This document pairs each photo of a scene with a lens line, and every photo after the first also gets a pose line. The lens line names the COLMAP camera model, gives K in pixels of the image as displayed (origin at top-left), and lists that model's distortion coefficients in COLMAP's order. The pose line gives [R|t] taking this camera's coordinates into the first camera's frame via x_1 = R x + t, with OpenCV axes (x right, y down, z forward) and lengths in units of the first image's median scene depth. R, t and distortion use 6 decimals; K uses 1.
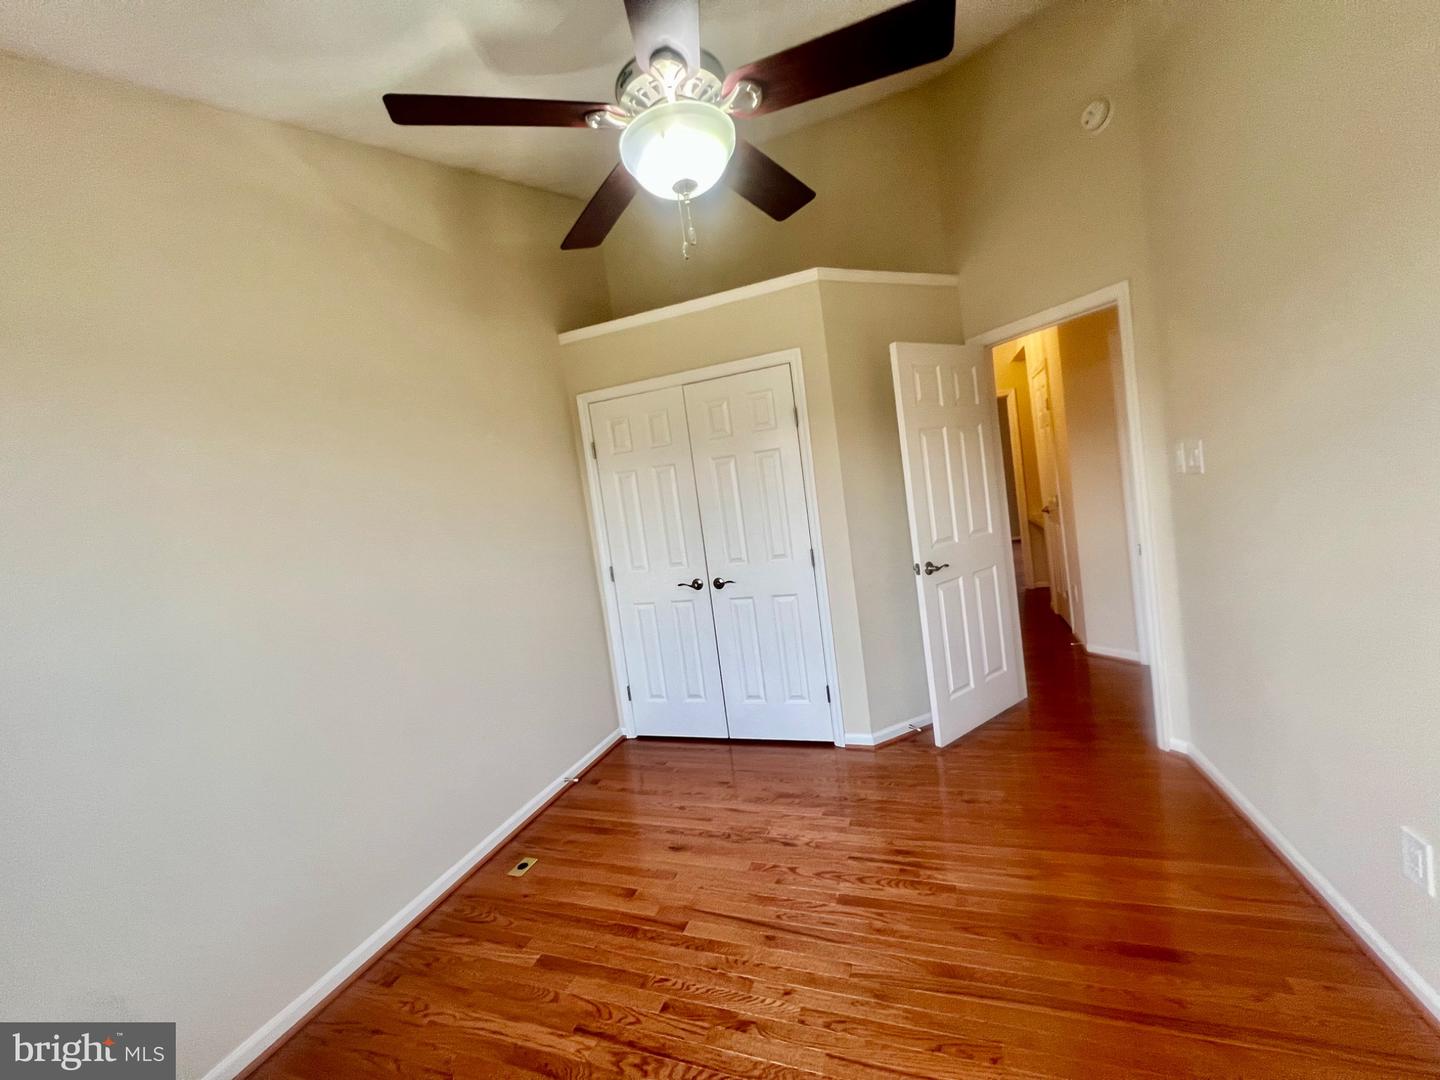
lens RADIAL K [[583.4, 0, 708.4], [0, 583.4, 551.6], [0, 0, 1]] dist [0.004870, 0.000501]
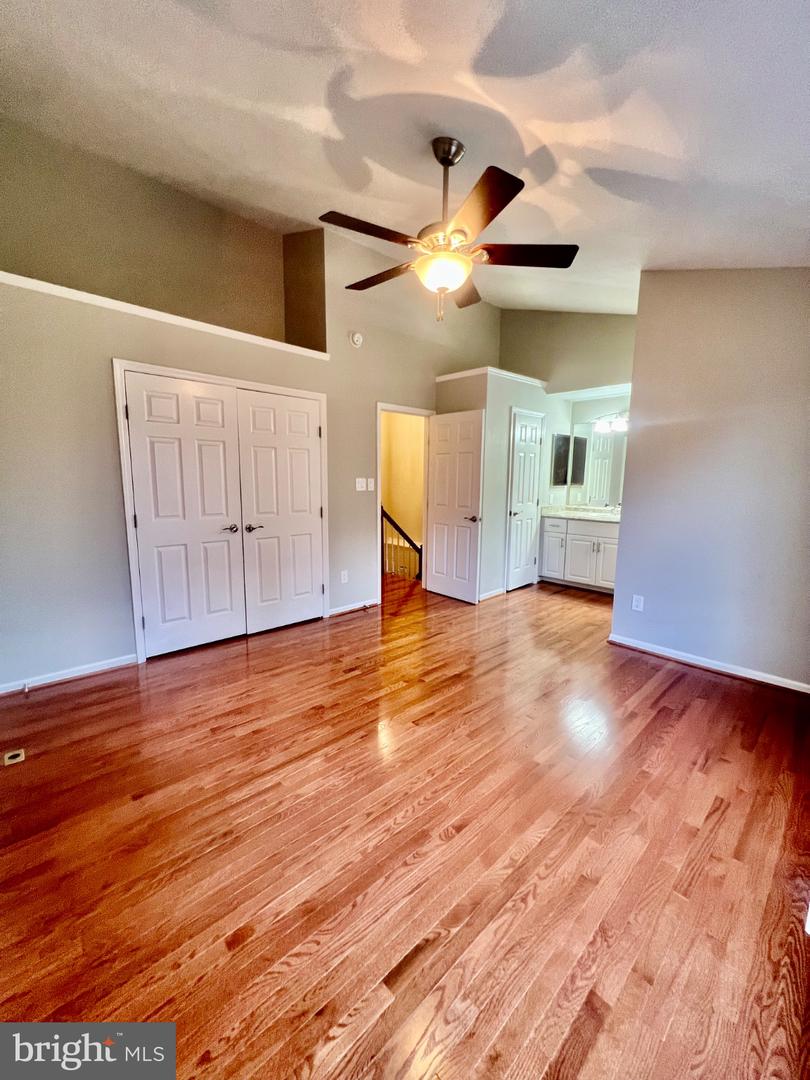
lens RADIAL K [[437.6, 0, 403.3], [0, 437.6, 535.2], [0, 0, 1]] dist [0.004870, 0.000501]
pose [[0.443833, 0.003918, 0.896101, -0.803016], [-0.009541, 0.999954, 0.000354, 0.068576], [-0.896059, -0.008707, 0.443851, 0.166895]]
